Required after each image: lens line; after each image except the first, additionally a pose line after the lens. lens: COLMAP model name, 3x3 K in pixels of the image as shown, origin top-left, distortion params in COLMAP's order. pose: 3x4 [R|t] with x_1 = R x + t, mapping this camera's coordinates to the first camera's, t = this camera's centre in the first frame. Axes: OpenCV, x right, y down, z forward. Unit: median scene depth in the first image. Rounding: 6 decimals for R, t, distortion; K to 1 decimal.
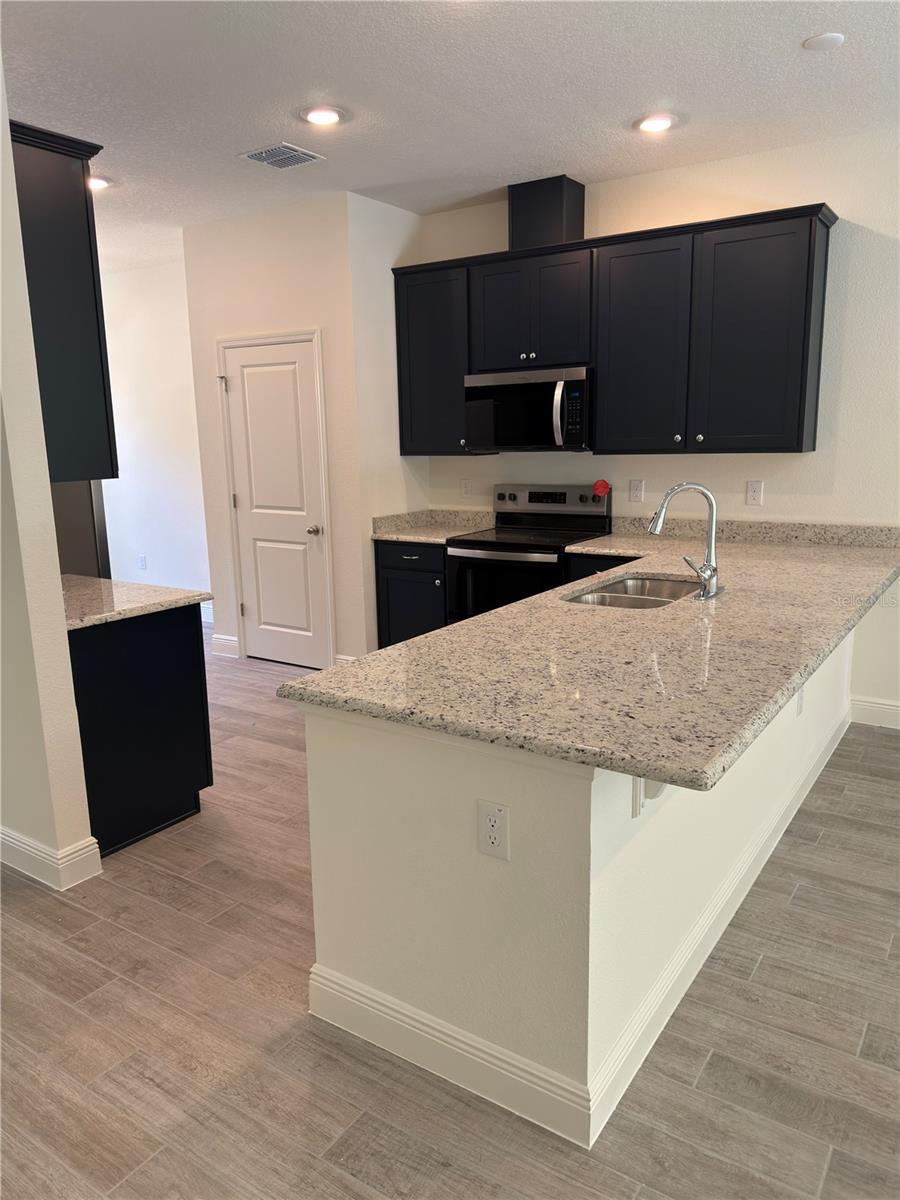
lens RADIAL K [[852.6, 0, 453.6], [0, 852.6, 599.1], [0, 0, 1]] dist [0.072055, -0.054831]
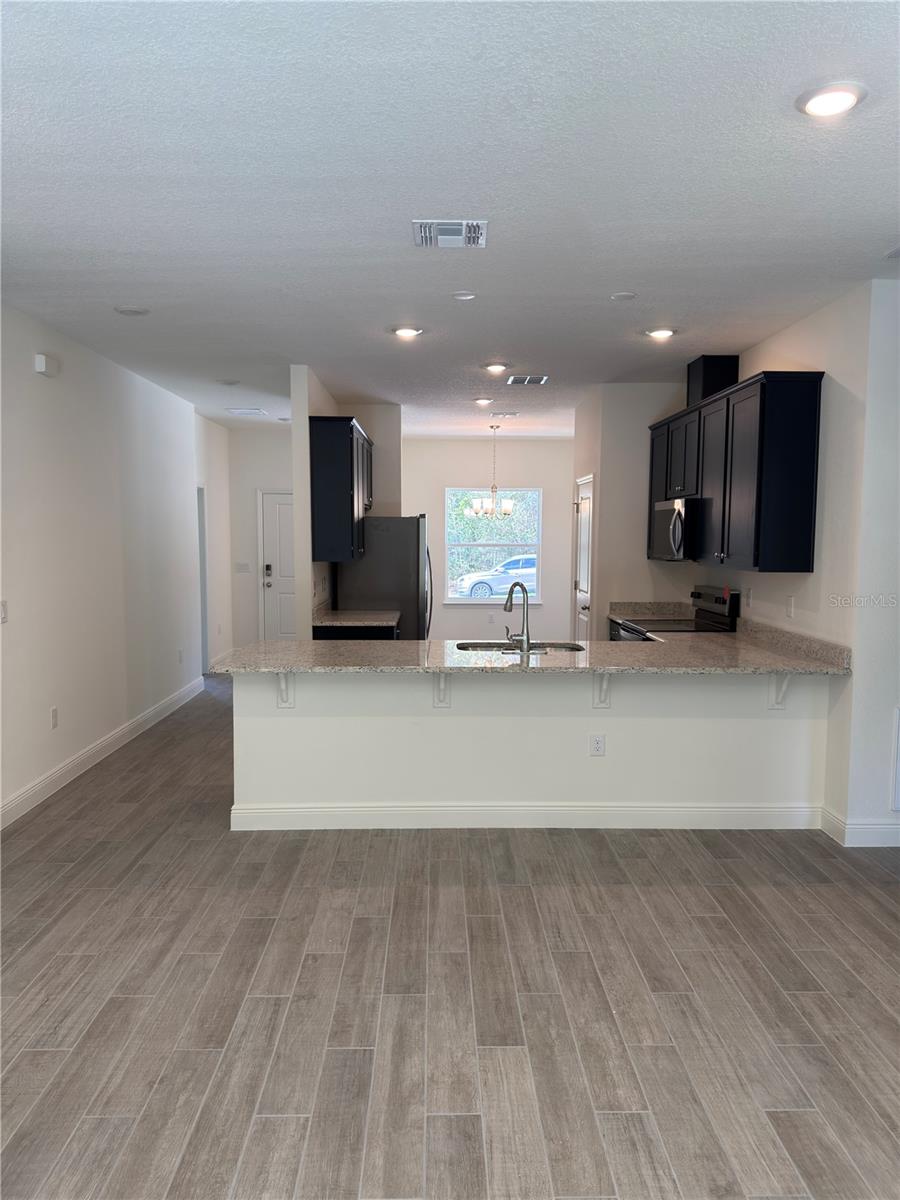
lens RADIAL K [[852.6, 0, 448.6], [0, 852.6, 602.3], [0, 0, 1]] dist [0.072055, -0.054831]
pose [[0.550353, 0.084966, -0.830598, 1.360425], [-0.172259, 0.984961, -0.013383, -0.046833], [0.816969, 0.150444, 0.556712, 0.019665]]
